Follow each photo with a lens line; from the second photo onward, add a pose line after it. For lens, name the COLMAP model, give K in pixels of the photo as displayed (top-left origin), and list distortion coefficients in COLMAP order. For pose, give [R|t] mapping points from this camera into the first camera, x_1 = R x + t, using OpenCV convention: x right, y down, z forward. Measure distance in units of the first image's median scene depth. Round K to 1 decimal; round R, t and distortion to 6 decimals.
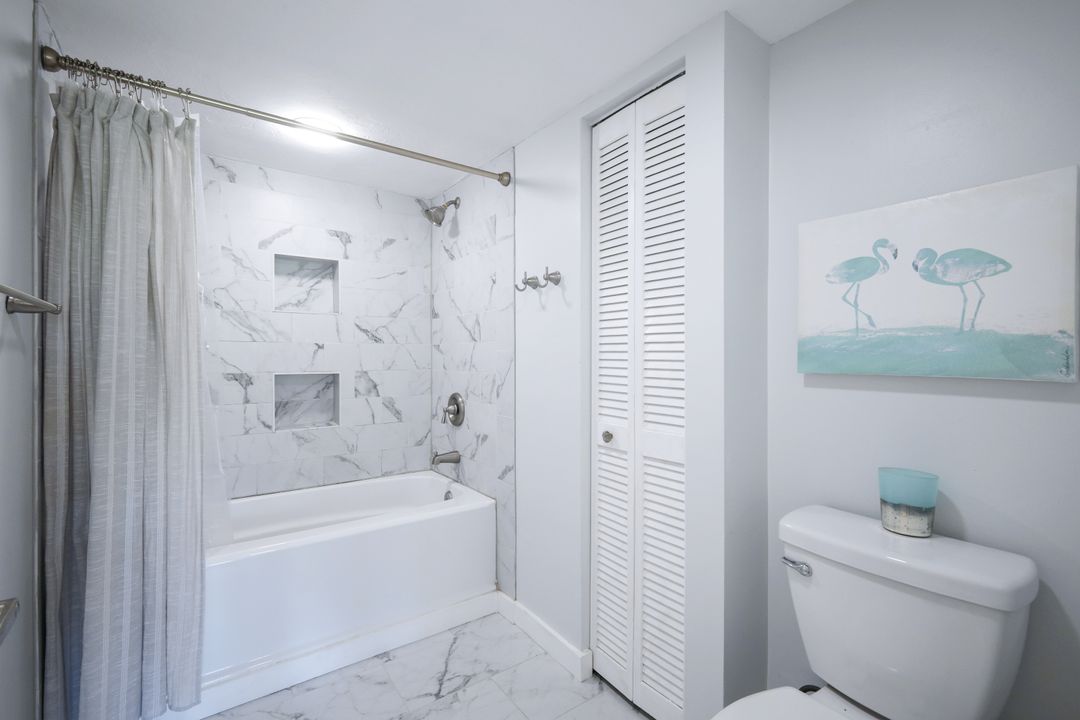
lens RADIAL K [[482.8, 0, 540.7], [0, 482.8, 358.6], [0, 0, 1]] dist [-0.002397, 0.000689]
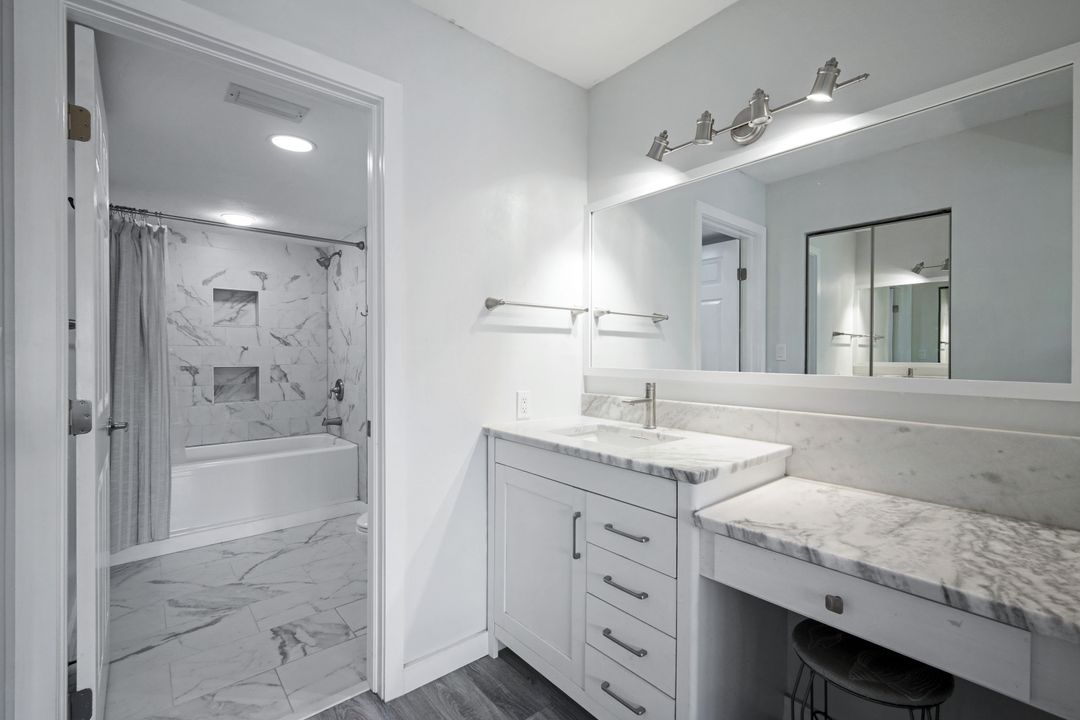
lens RADIAL K [[482.8, 0, 541.1], [0, 482.8, 358.1], [0, 0, 1]] dist [-0.002397, 0.000689]
pose [[0.997193, -0.003003, 0.074815, 0.371730], [0.002848, 0.999994, 0.002180, 0.004175], [-0.074821, -0.001961, 0.997195, -0.606546]]
